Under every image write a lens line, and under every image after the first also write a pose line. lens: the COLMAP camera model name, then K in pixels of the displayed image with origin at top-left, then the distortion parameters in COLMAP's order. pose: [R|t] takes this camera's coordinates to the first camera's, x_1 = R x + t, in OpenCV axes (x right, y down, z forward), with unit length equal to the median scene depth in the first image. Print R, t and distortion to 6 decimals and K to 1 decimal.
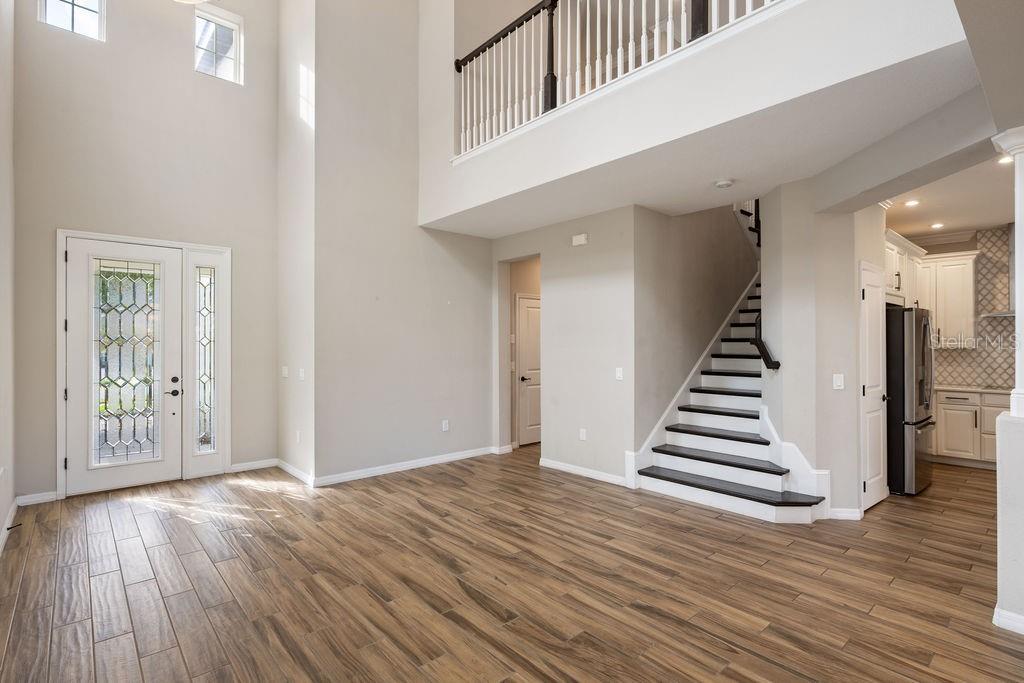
lens RADIAL K [[501.4, 0, 516.7], [0, 501.4, 340.7], [0, 0, 1]] dist [0.000261, 0.000154]
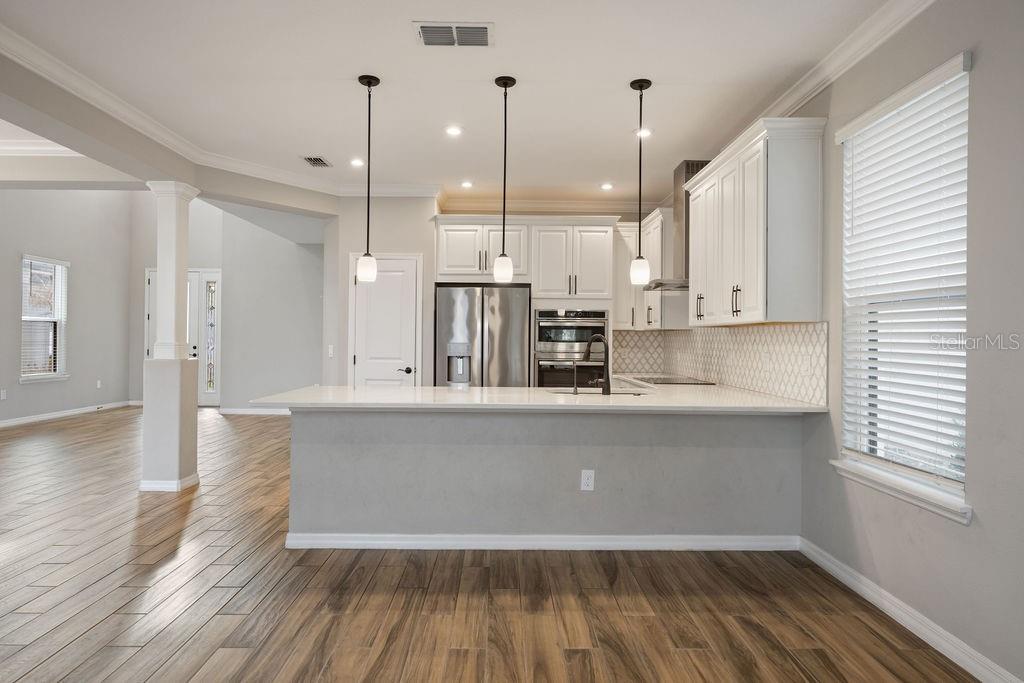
lens RADIAL K [[612.4, 0, 520.6], [0, 612.4, 342.8], [0, 0, 1]] dist [0.003070, -0.001978]
pose [[0.761859, 0.011034, -0.647649, 1.664873], [-0.008113, 0.999939, 0.007492, 0.038625], [0.647692, -0.000453, 0.761902, 0.115090]]
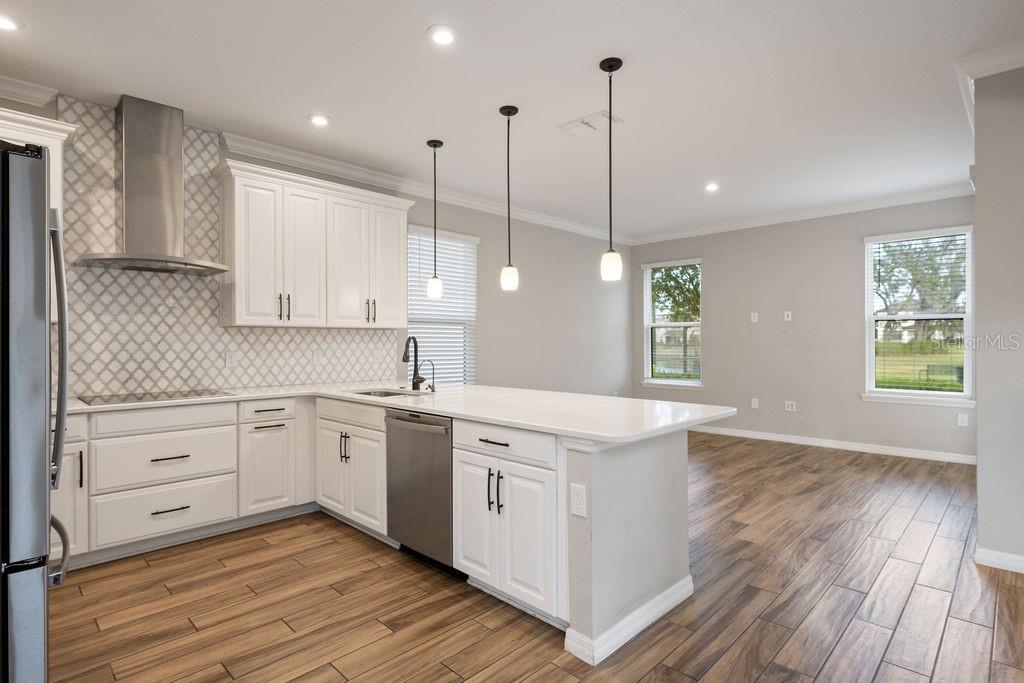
lens RADIAL K [[532.3, 0, 532.2], [0, 532.3, 338.0], [0, 0, 1]] dist [0.001793, 0.002762]
pose [[-0.061218, 0.005040, 0.998112, 0.433680], [-0.000348, 0.999987, -0.005071, 0.038200], [-0.998124, -0.000658, -0.061215, 0.684851]]
